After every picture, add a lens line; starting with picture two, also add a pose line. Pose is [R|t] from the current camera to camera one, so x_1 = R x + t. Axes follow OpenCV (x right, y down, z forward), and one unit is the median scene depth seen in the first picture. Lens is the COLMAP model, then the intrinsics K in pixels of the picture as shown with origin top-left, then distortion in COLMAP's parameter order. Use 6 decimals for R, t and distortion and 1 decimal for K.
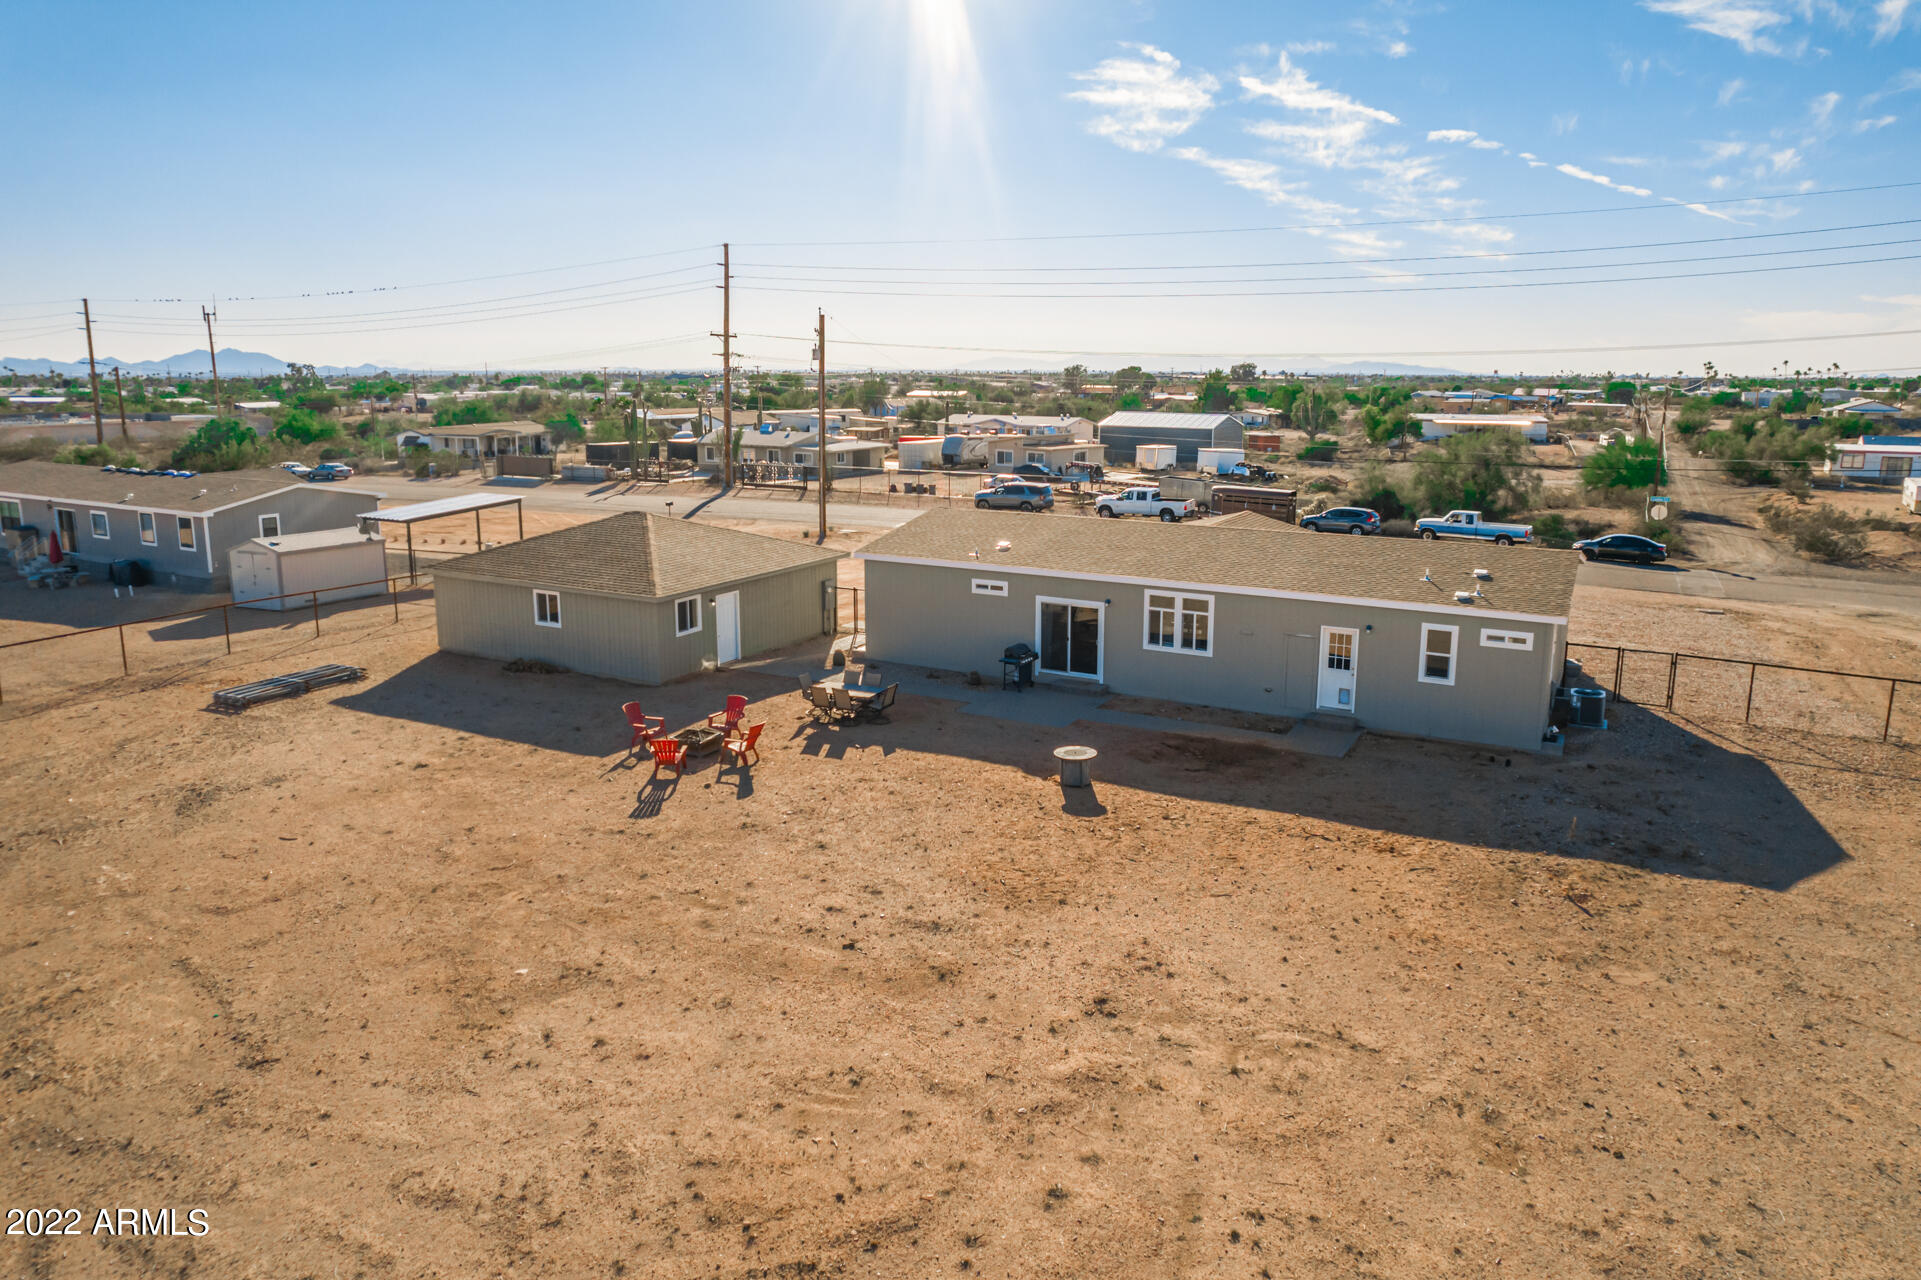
lens RADIAL K [[1245.2, 0, 961.3], [0, 1245.2, 618.4], [0, 0, 1]] dist [-0.075092, 0.064664]
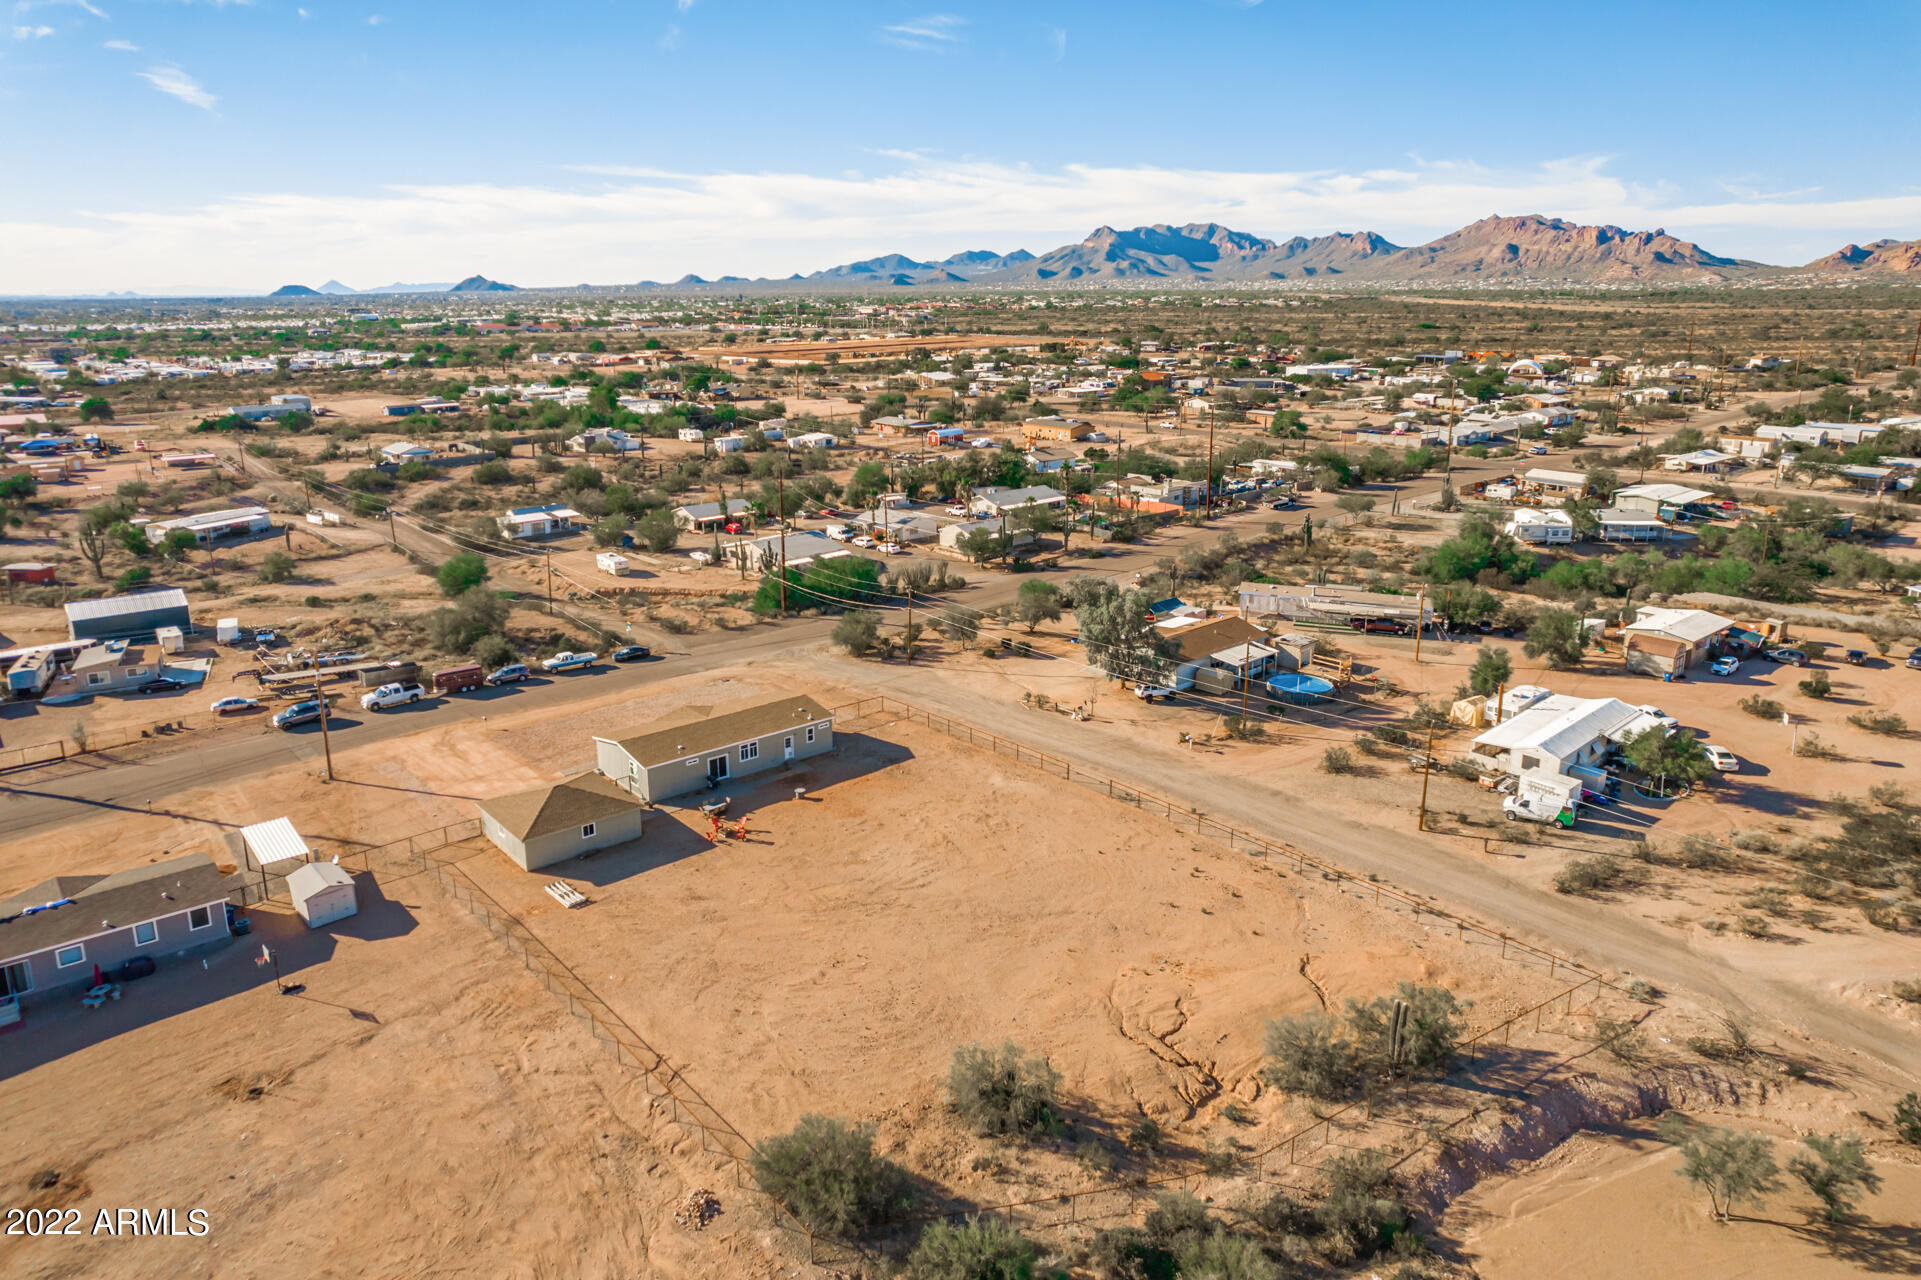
lens RADIAL K [[1228.9, 0, 959.4], [0, 1228.9, 642.9], [0, 0, 1]] dist [-0.070452, 0.059632]
pose [[0.344453, -0.267816, 0.899793, -2.803620], [0.191979, 0.958286, 0.211734, -0.962751], [-0.918965, 0.099809, 0.381499, -0.904397]]
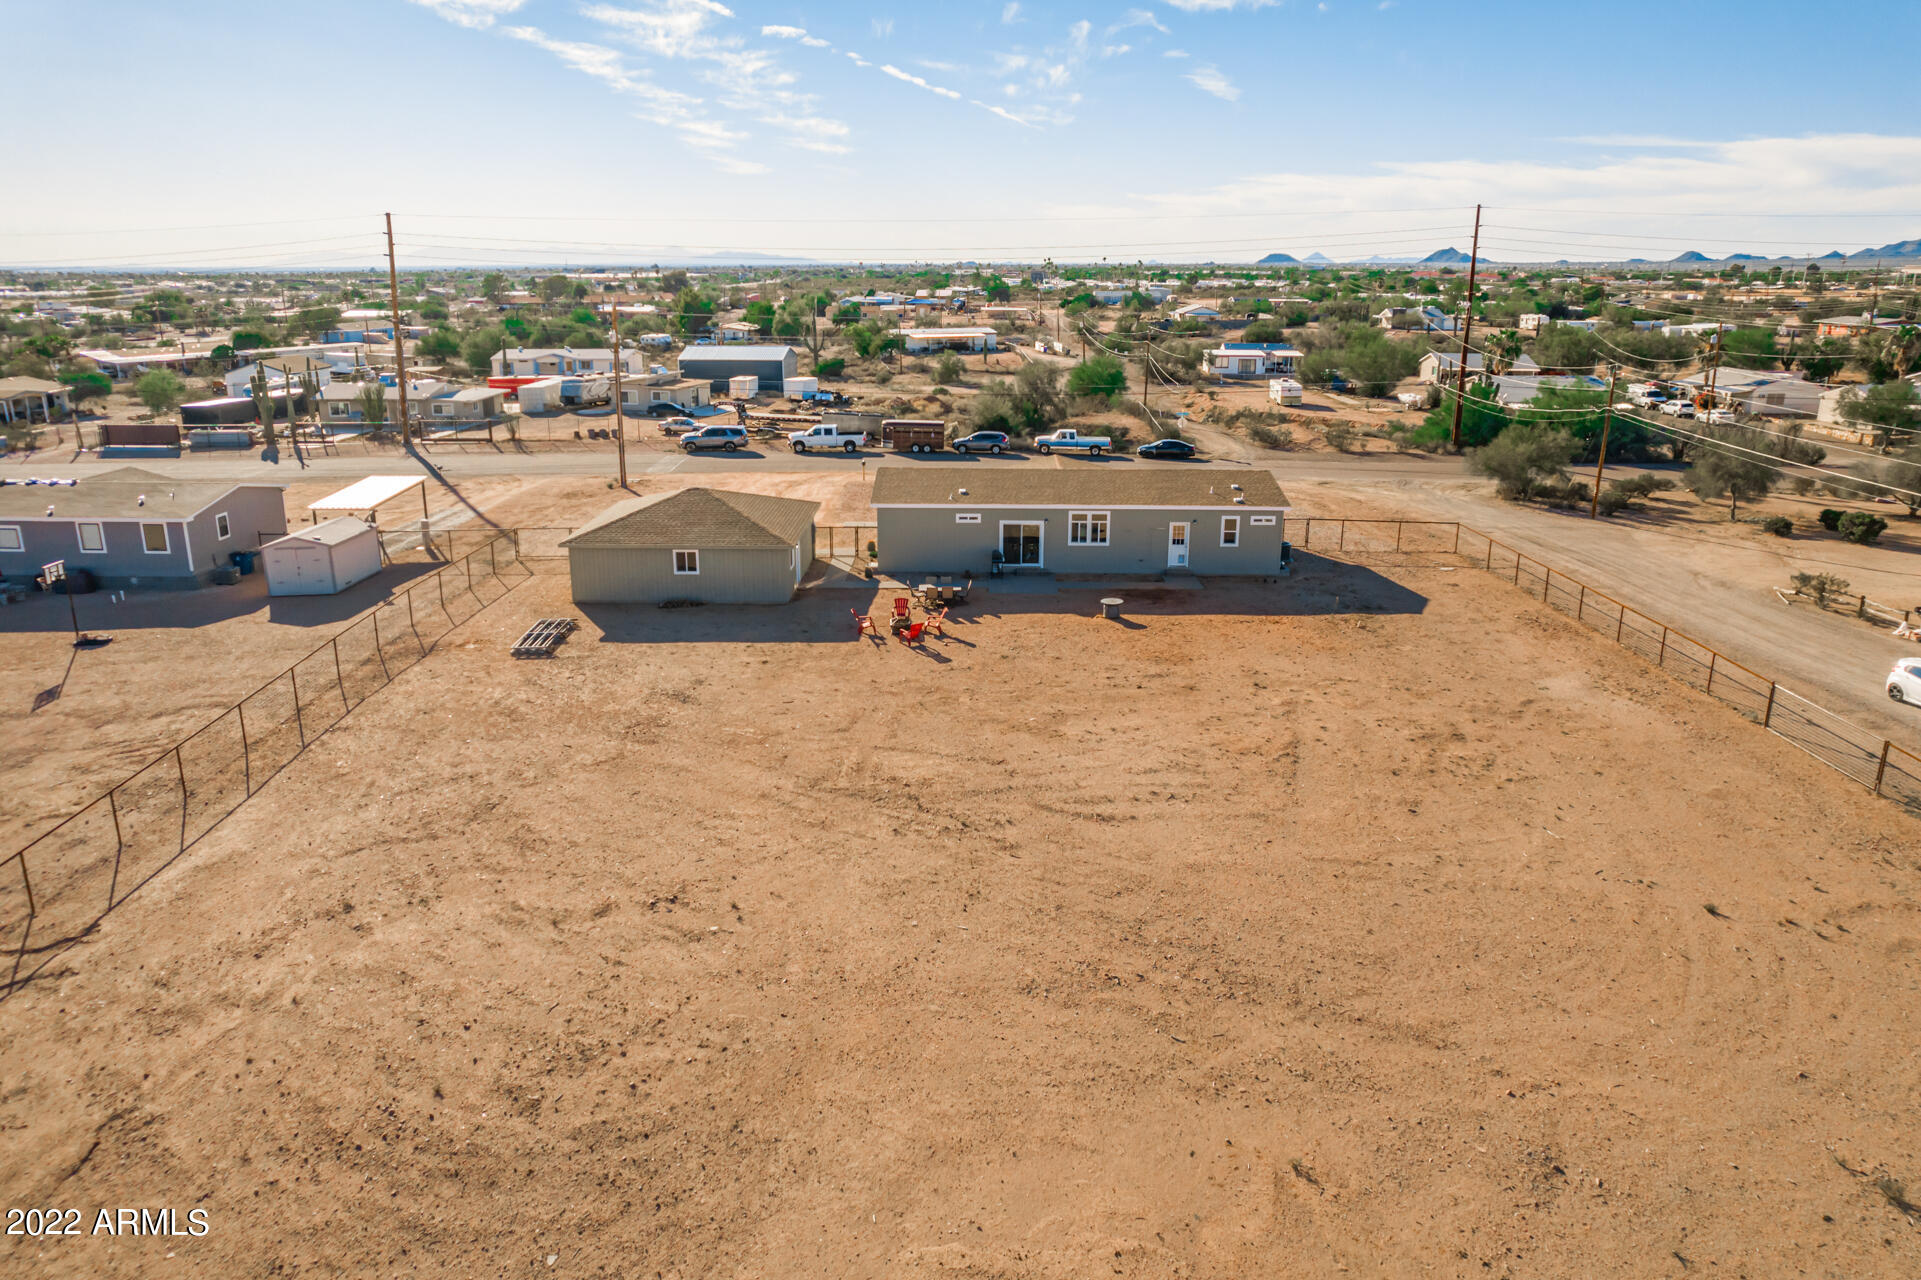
lens RADIAL K [[1245.2, 0, 961.3], [0, 1245.2, 618.4], [0, 0, 1]] dist [-0.075092, 0.064664]
pose [[0.882532, -0.131884, 0.451379, -0.883650], [0.093978, 0.989968, 0.105503, -0.080854], [-0.460765, -0.050690, 0.886073, -0.537854]]
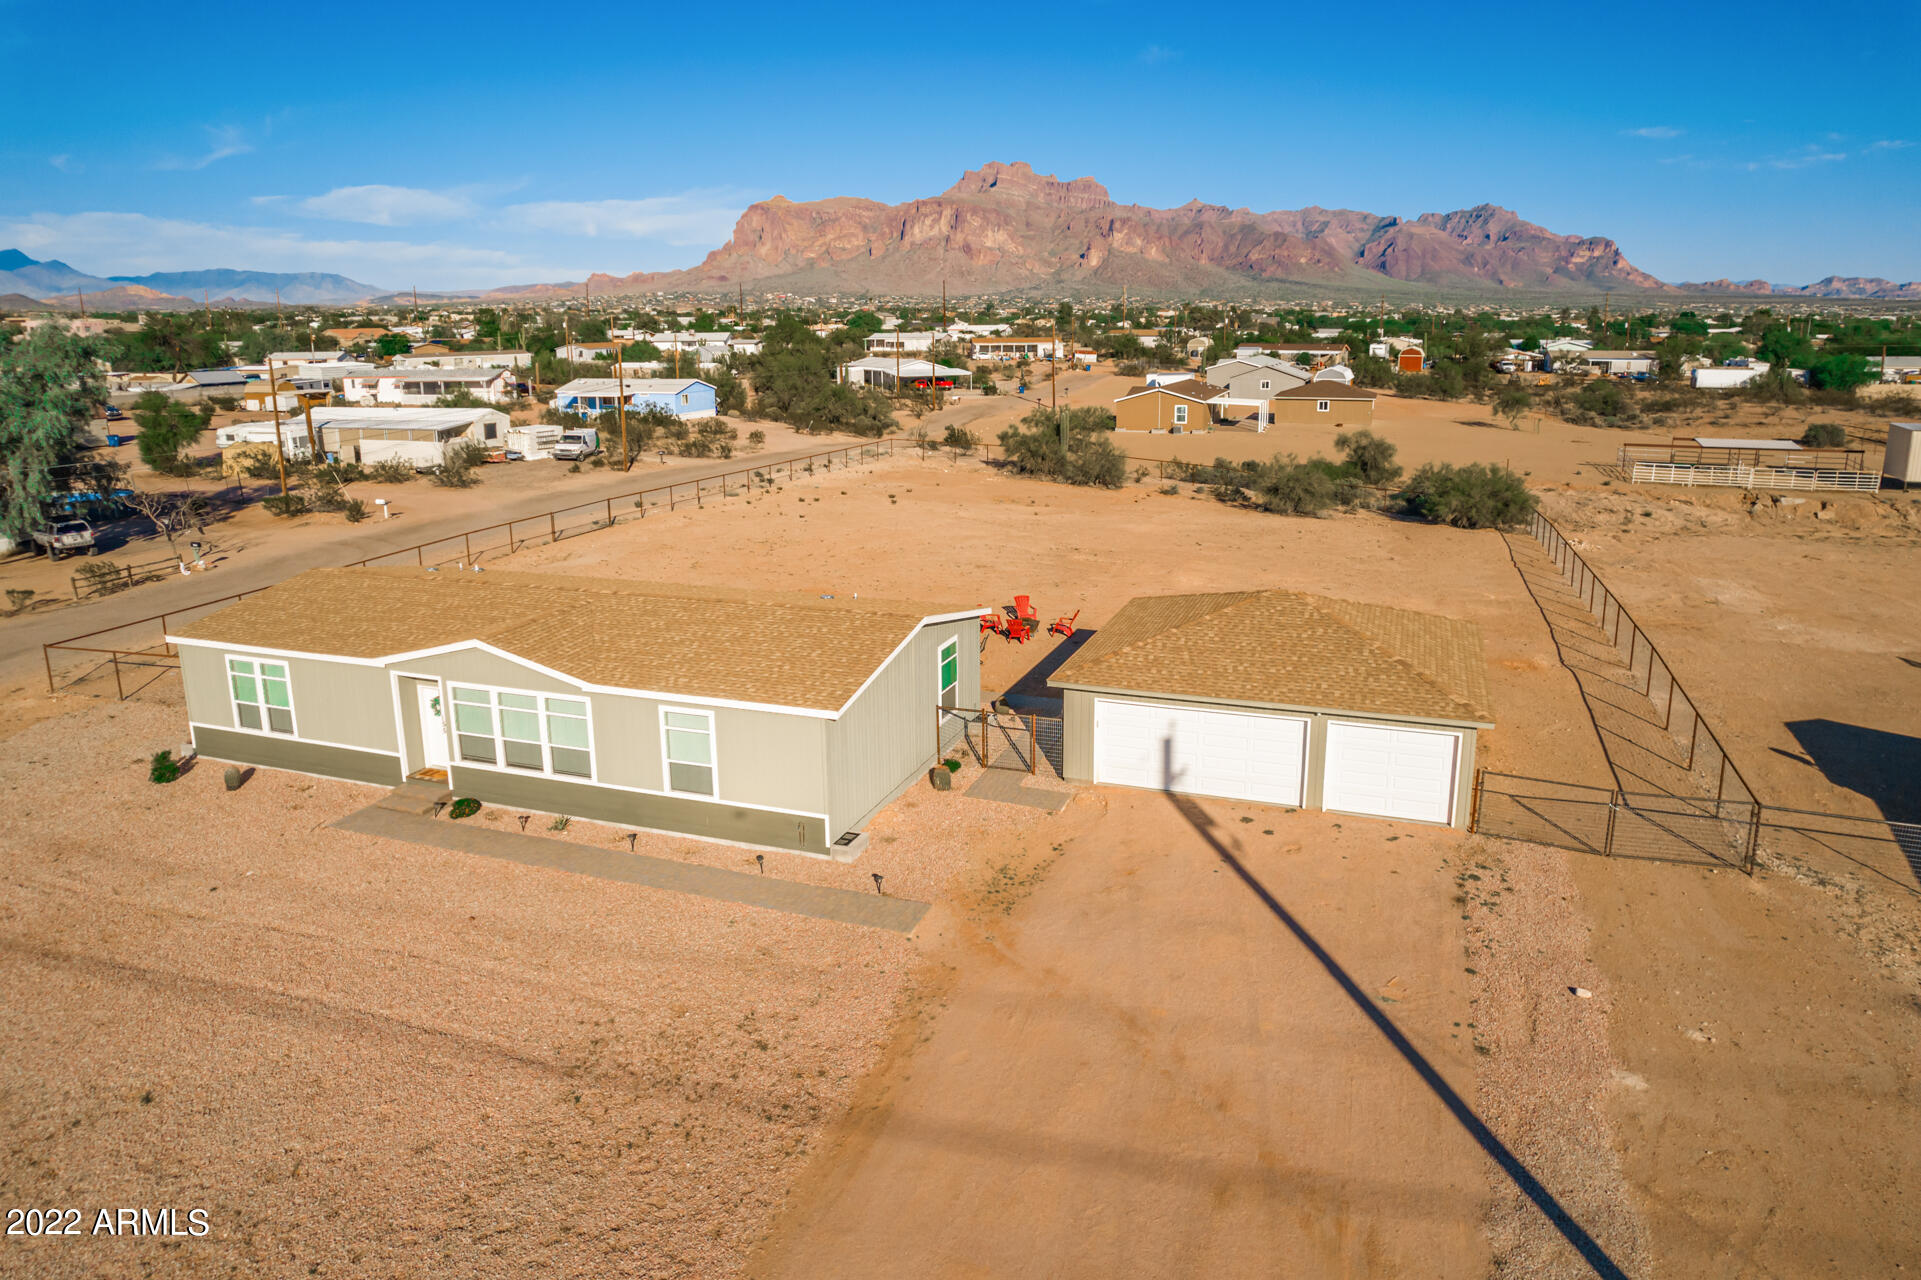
lens RADIAL K [[1261.4, 0, 966.8], [0, 1261.4, 586.5], [0, 0, 1]] dist [-0.073111, 0.068949]
pose [[-0.987669, 0.037795, -0.151926, 0.090781], [-0.026960, 0.914863, 0.402863, -0.556662], [0.154217, 0.401991, -0.902563, 2.308550]]
